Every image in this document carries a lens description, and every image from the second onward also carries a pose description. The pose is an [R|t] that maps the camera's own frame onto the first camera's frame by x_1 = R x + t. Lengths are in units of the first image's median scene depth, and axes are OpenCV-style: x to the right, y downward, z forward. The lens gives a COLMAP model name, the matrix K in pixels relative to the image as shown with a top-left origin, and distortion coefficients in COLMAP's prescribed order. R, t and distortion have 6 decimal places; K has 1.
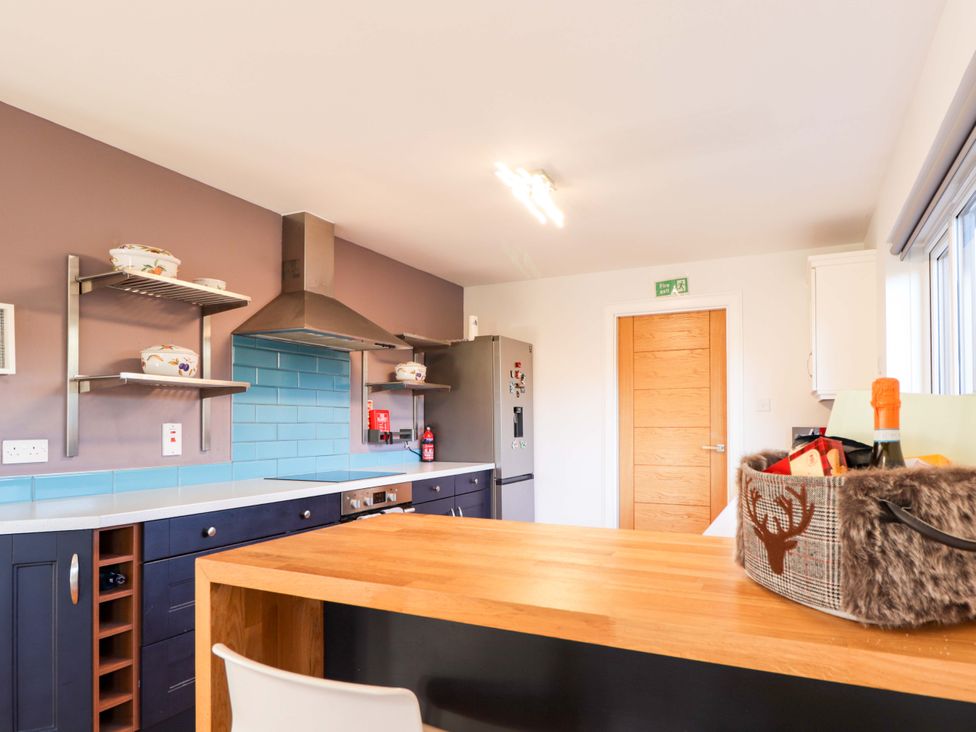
lens RADIAL K [[613.3, 0, 503.7], [0, 613.3, 410.8], [0, 0, 1]] dist [0.008686, -0.000412]
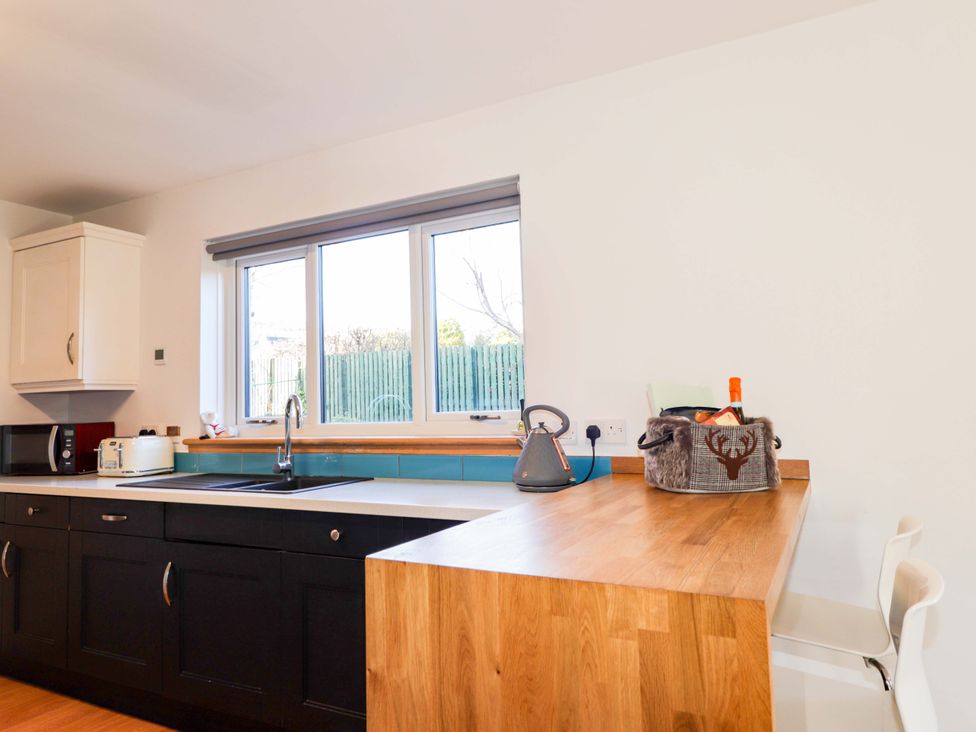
lens RADIAL K [[681.9, 0, 481.2], [0, 681.9, 352.4], [0, 0, 1]] dist [0.002074, 0.002897]
pose [[0.033844, 0.080341, 0.996193, -0.517220], [0.008541, 0.996704, -0.080672, 0.012969], [-0.999391, 0.011238, 0.033047, 0.525741]]
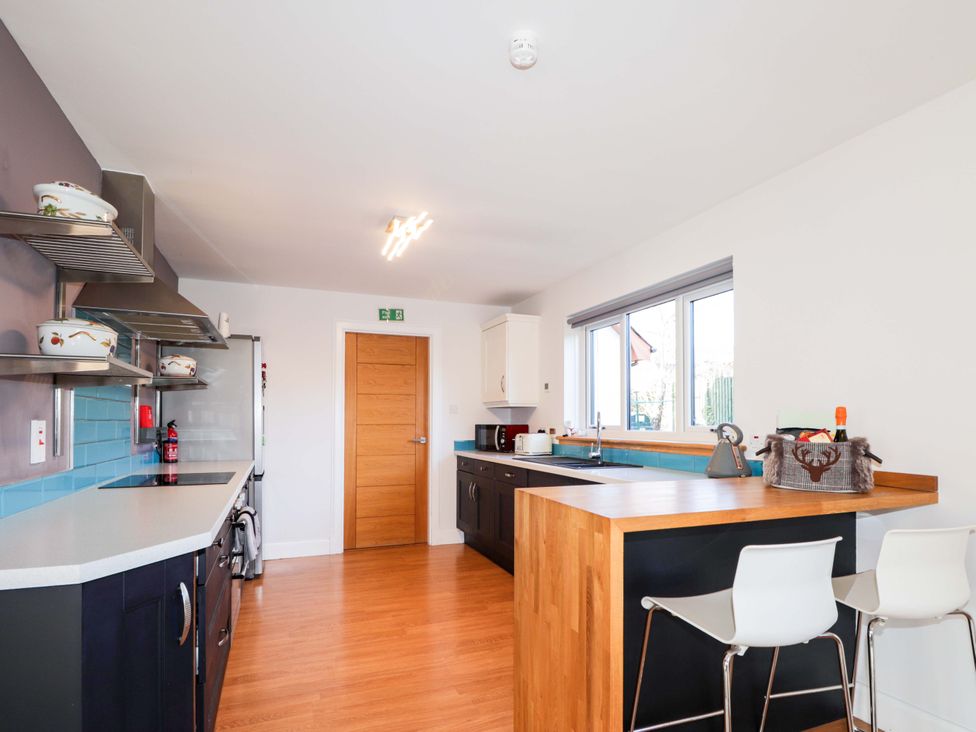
lens RADIAL K [[538.4, 0, 485.5], [0, 538.4, 409.7], [0, 0, 1]] dist [-0.010772, -0.009053]
pose [[0.675885, 0.019220, 0.736756, -0.657677], [-0.018128, 0.999791, -0.009452, 0.003759], [-0.736784, -0.006968, 0.676092, 0.159873]]
